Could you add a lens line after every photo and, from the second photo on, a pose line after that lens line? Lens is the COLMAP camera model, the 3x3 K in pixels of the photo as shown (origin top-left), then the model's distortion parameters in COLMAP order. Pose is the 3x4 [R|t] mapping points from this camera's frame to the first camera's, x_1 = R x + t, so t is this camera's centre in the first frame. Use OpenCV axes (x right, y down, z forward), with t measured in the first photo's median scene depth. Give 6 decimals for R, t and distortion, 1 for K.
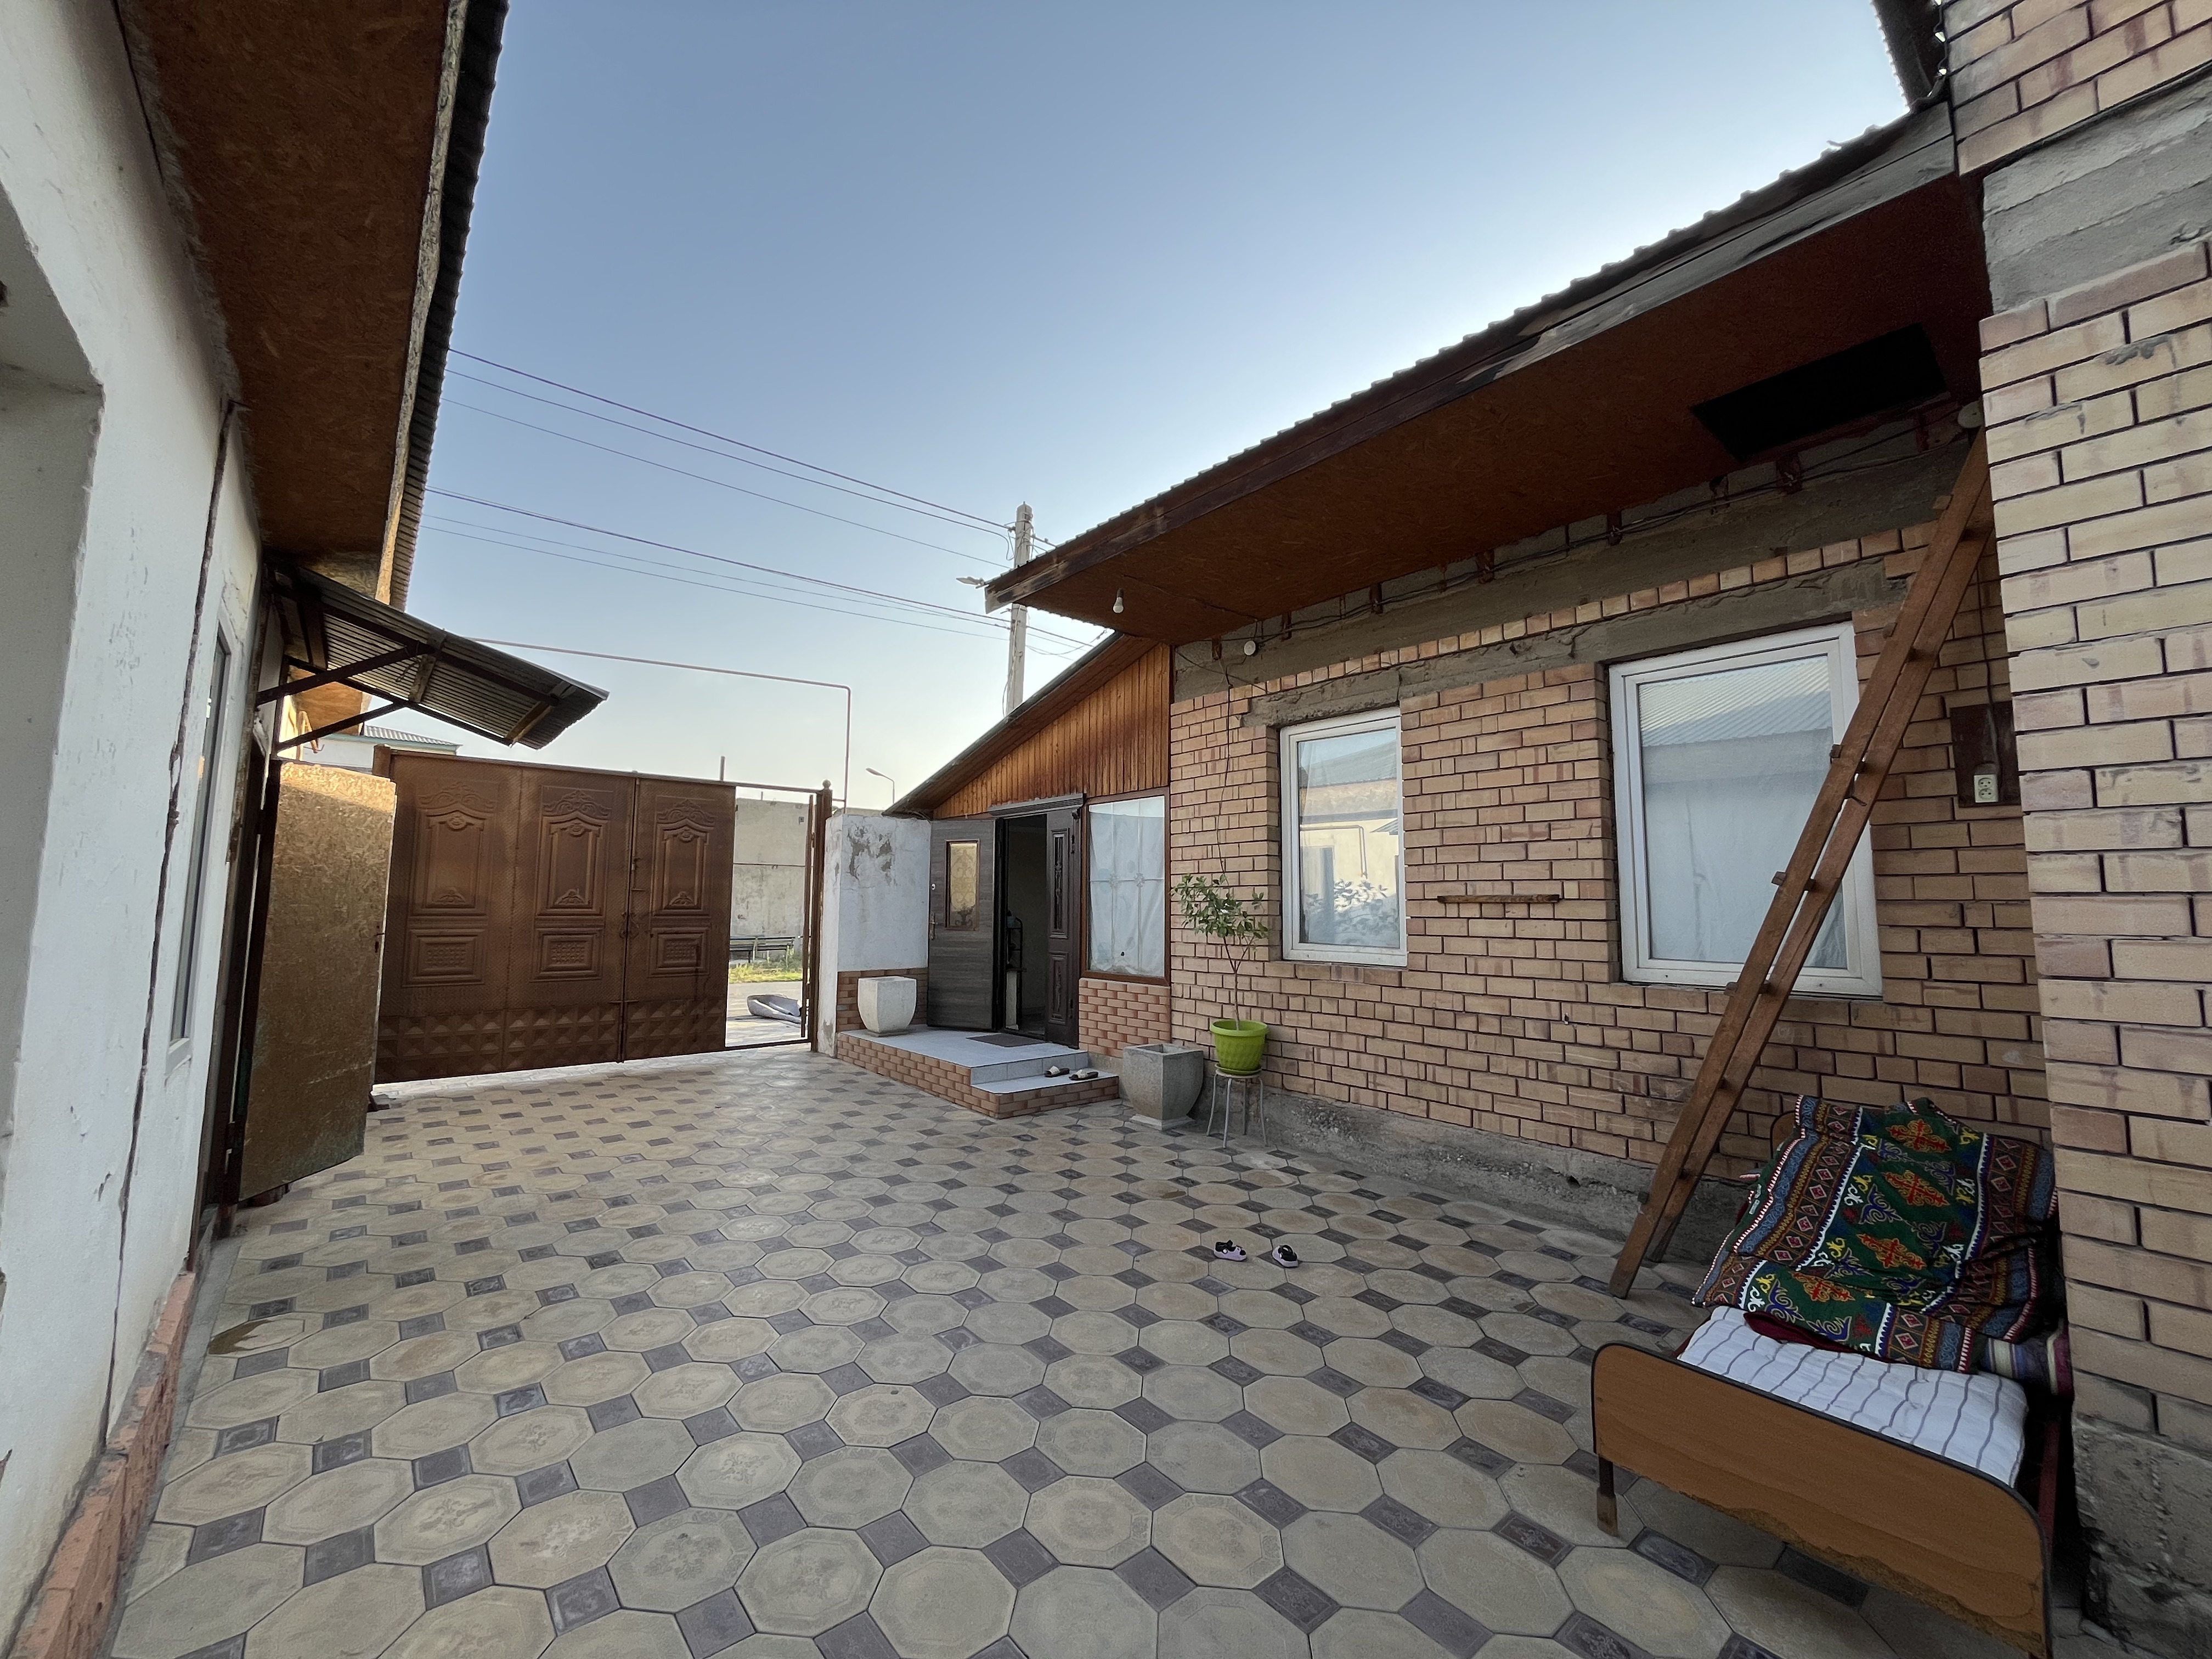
lens RADIAL K [[886.9, 0, 1110.9], [0, 886.9, 822.6], [0, 0, 1]] dist [-0.001024, -0.000140]
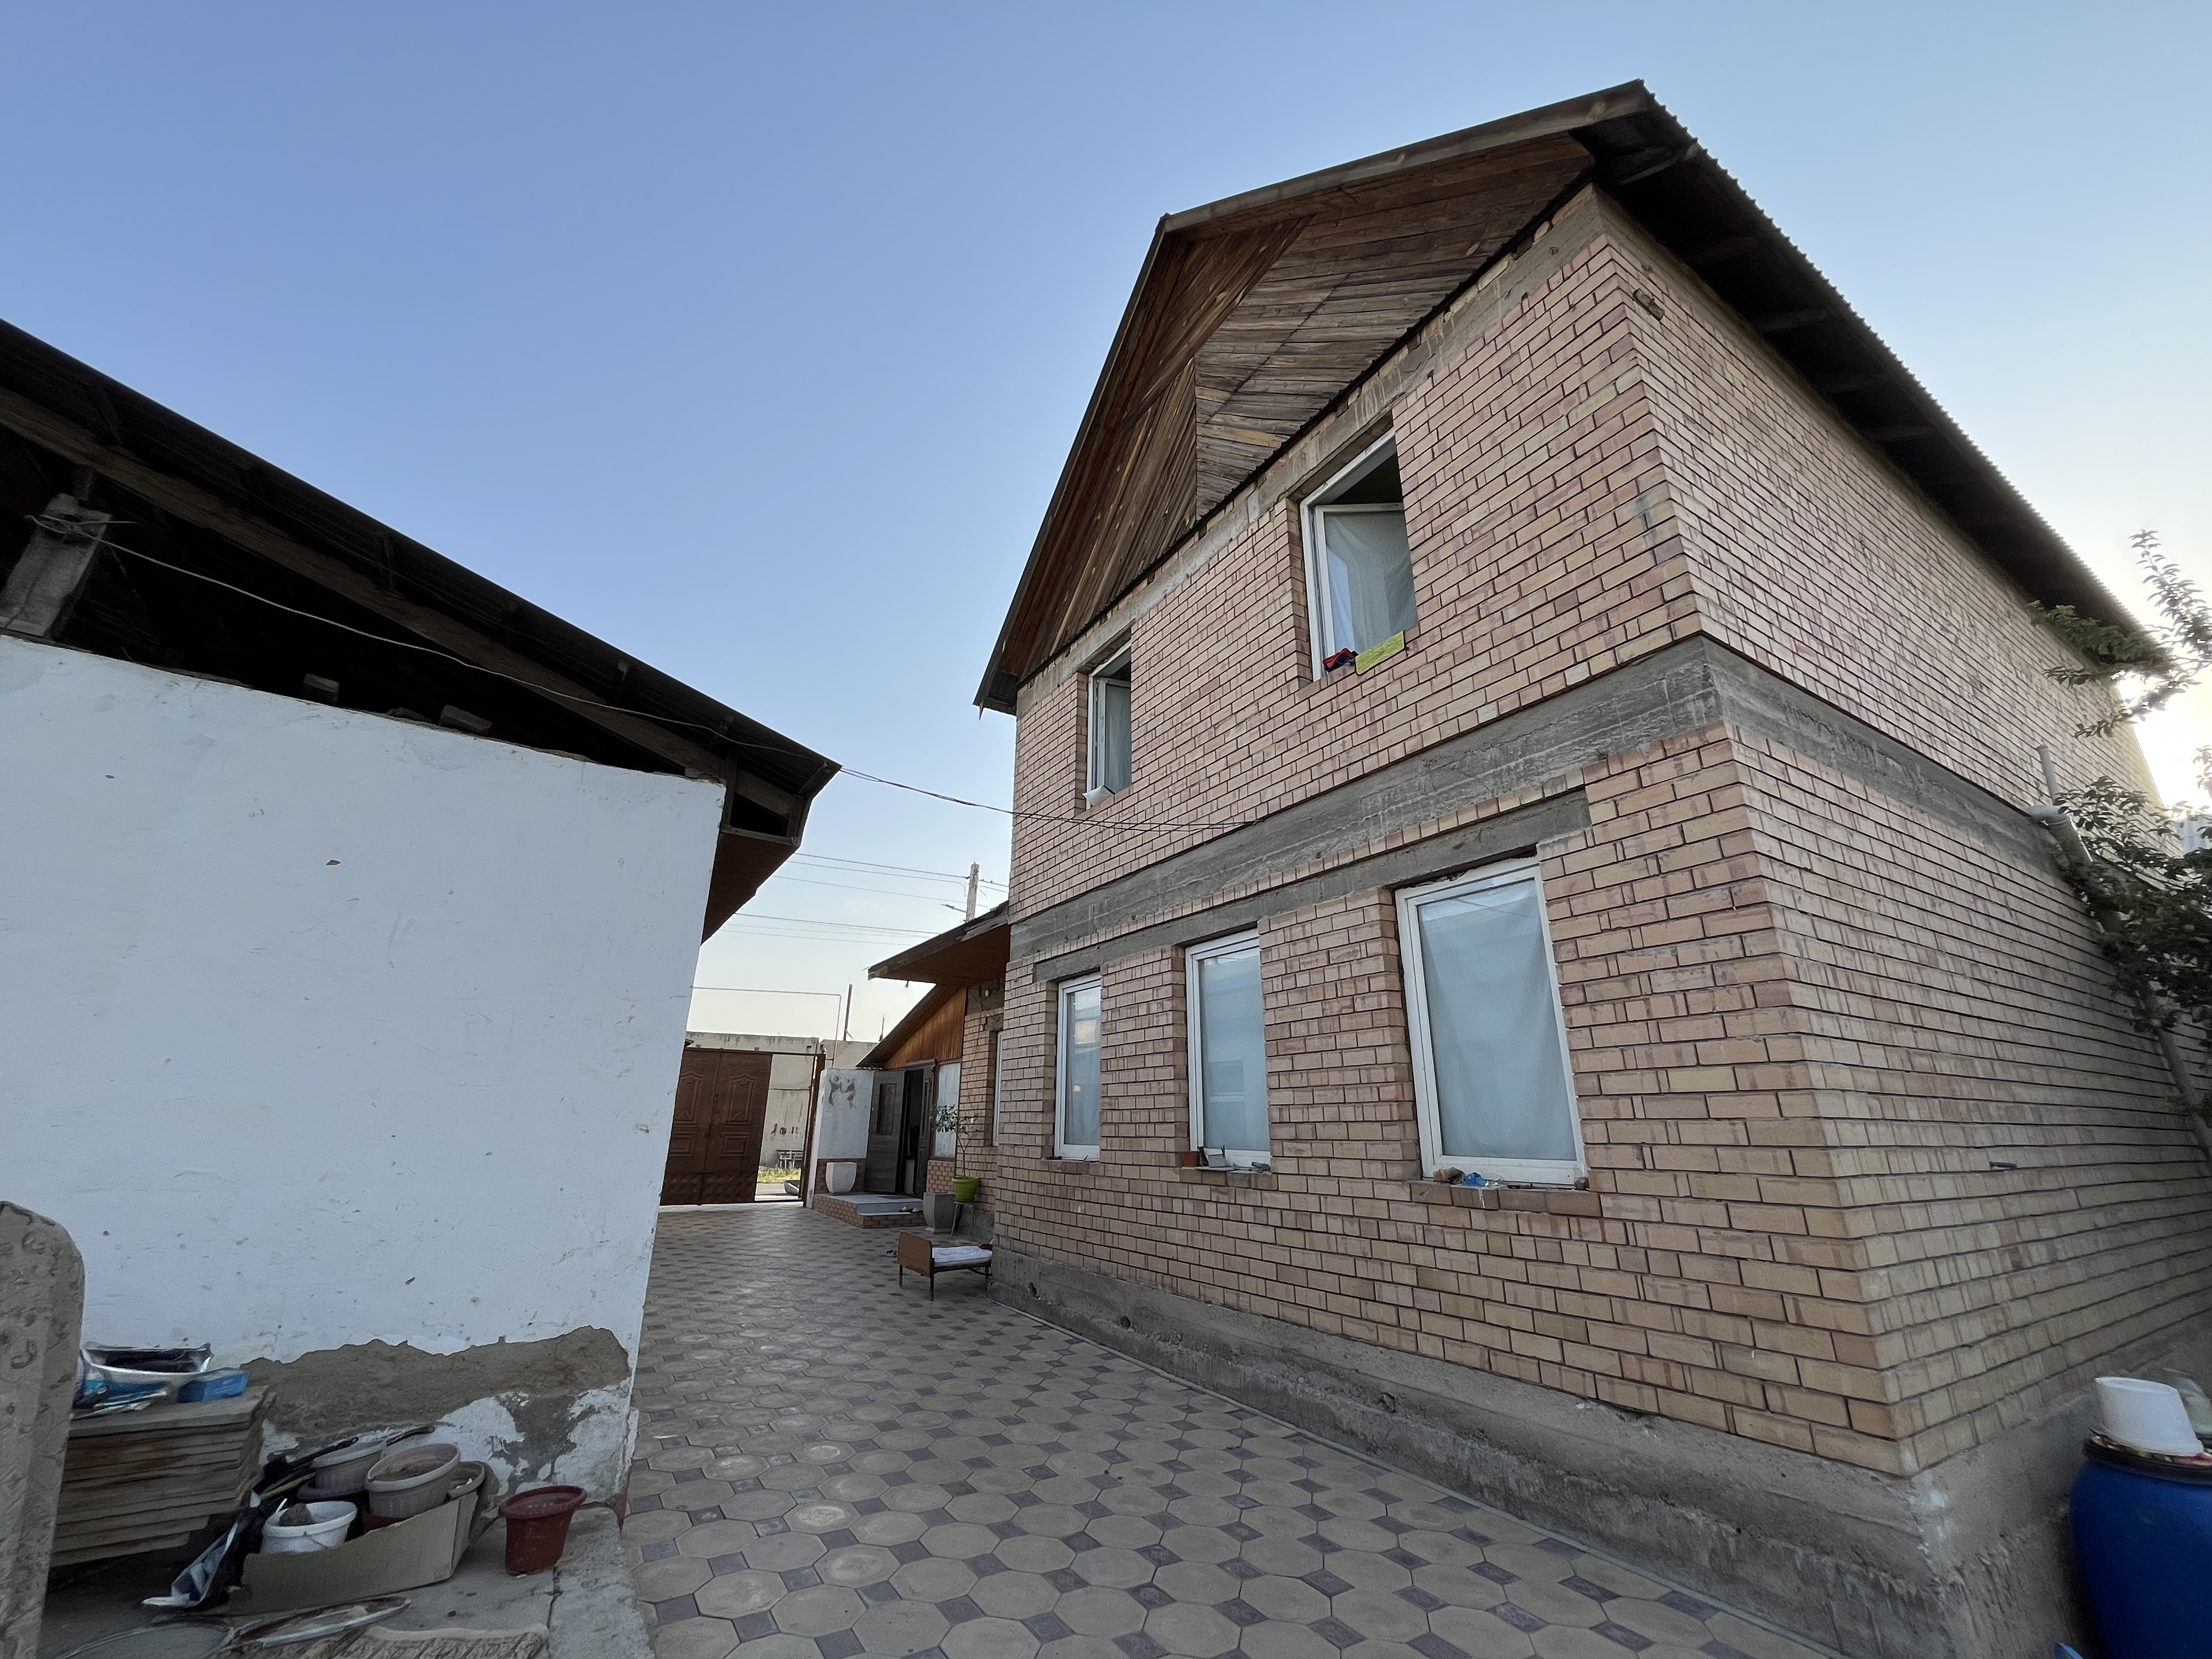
lens RADIAL K [[886.9, 0, 1104.8], [0, 886.9, 825.4], [0, 0, 1]] dist [-0.001024, -0.000140]
pose [[0.989959, -0.040914, -0.135306, 0.570500], [0.007325, 0.970758, -0.239948, -0.056731], [0.141167, 0.236548, 0.961310, -0.856863]]
